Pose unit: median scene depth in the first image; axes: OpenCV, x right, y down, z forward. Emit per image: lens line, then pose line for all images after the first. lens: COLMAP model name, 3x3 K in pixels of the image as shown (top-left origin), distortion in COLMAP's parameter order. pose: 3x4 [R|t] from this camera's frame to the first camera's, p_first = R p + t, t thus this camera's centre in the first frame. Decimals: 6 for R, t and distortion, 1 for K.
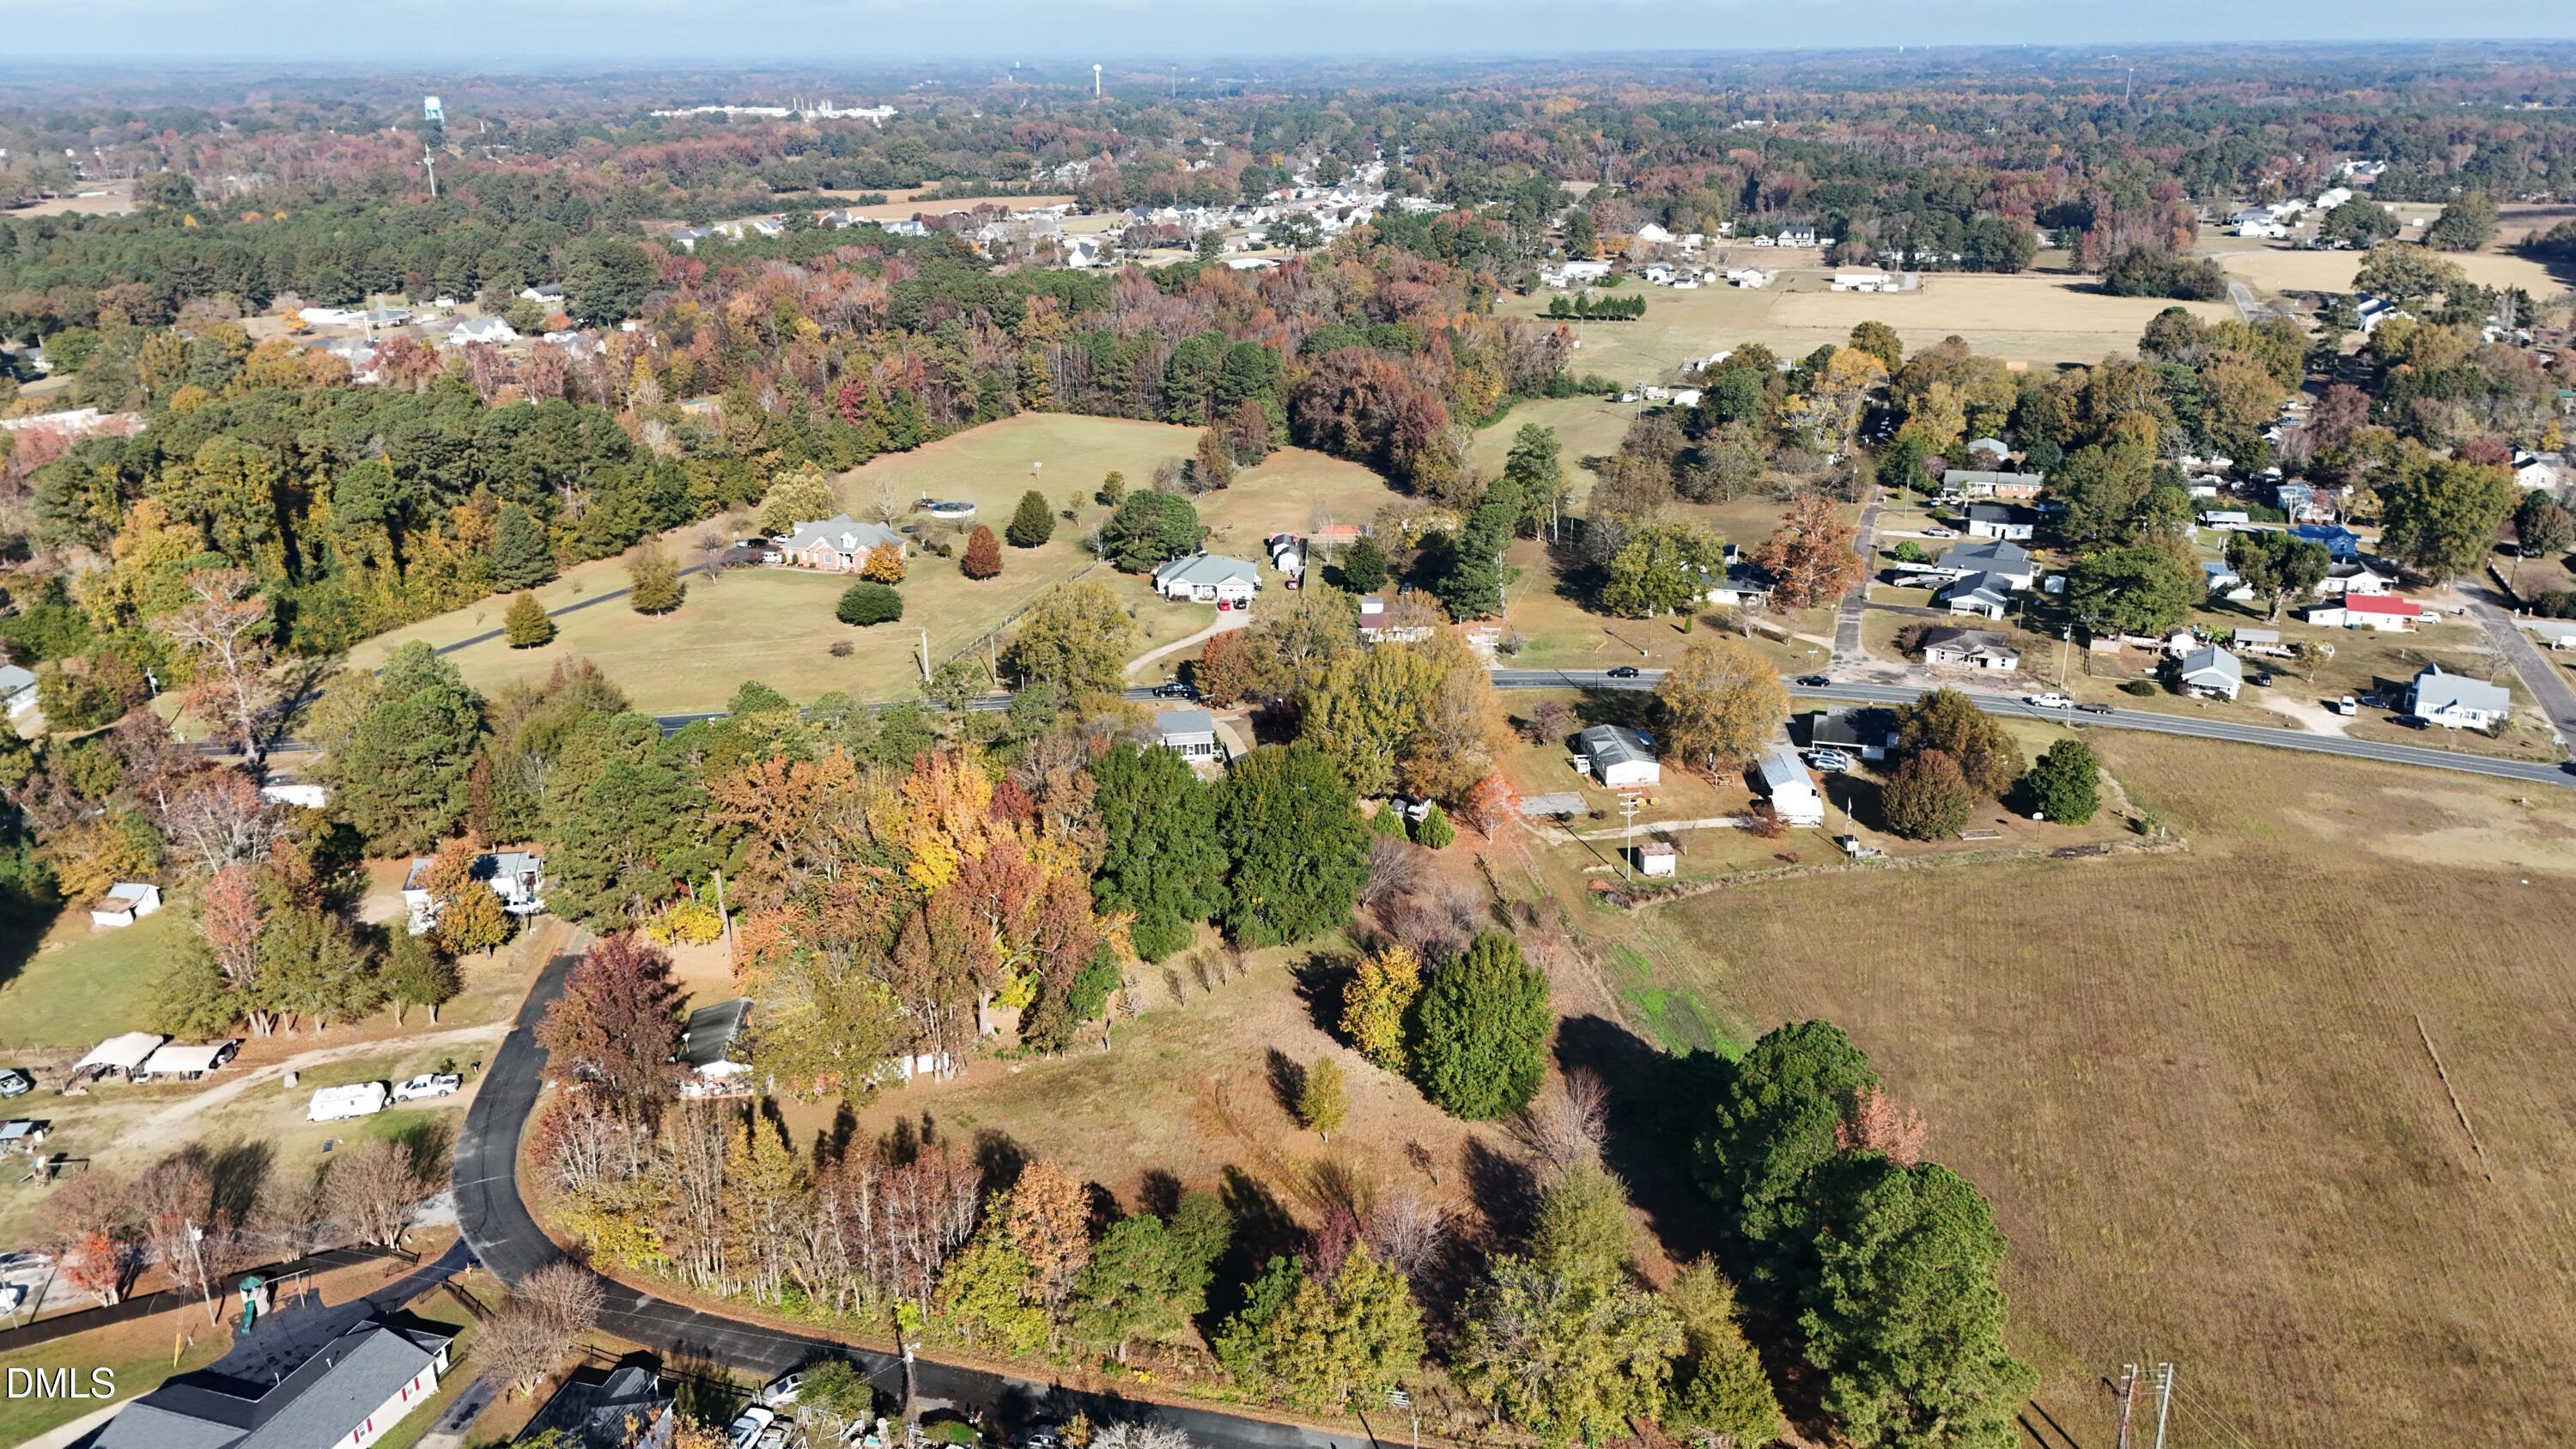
lens RADIAL K [[1872.1, 0, 1291.0], [0, 1872.1, 736.5], [0, 0, 1]] dist [0.088621, -0.085202]
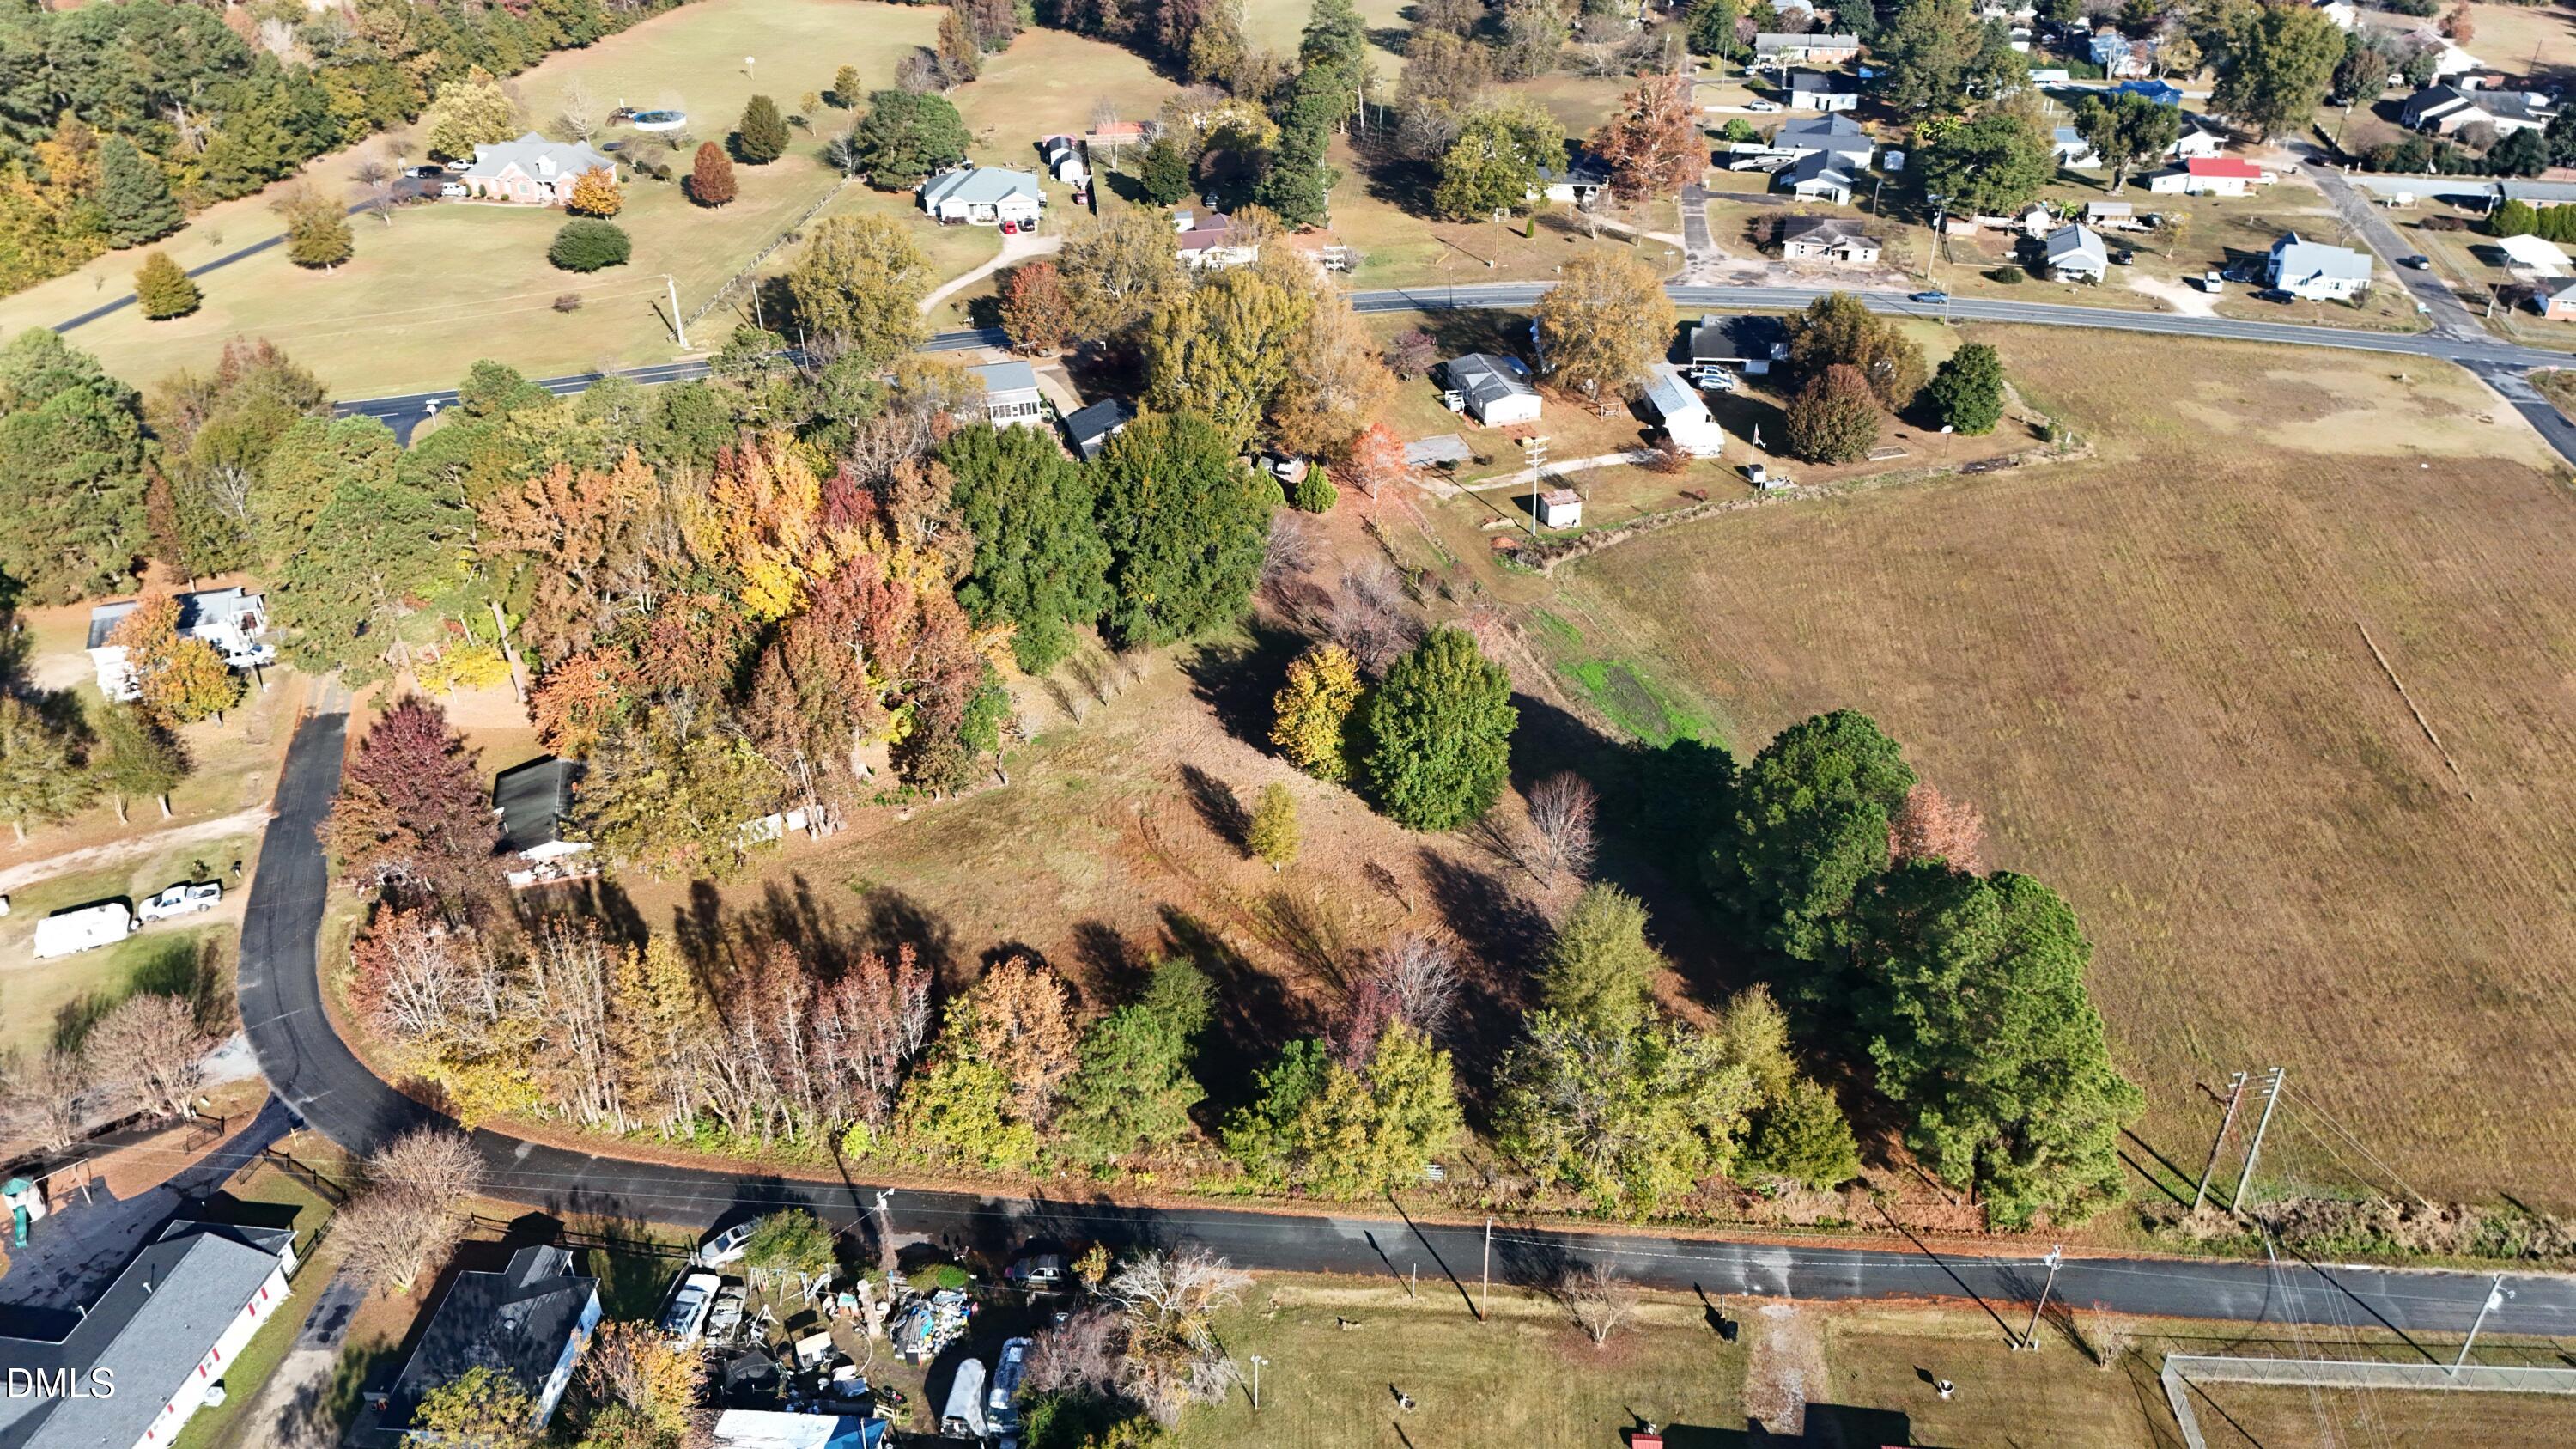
lens RADIAL K [[1872.1, 0, 1291.0], [0, 1872.1, 736.5], [0, 0, 1]] dist [0.088621, -0.085202]
pose [[0.986844, -0.085564, 0.137180, -0.074472], [0.054849, 0.975340, 0.213782, -0.030934], [-0.152089, -0.203445, 0.967202, 0.120853]]
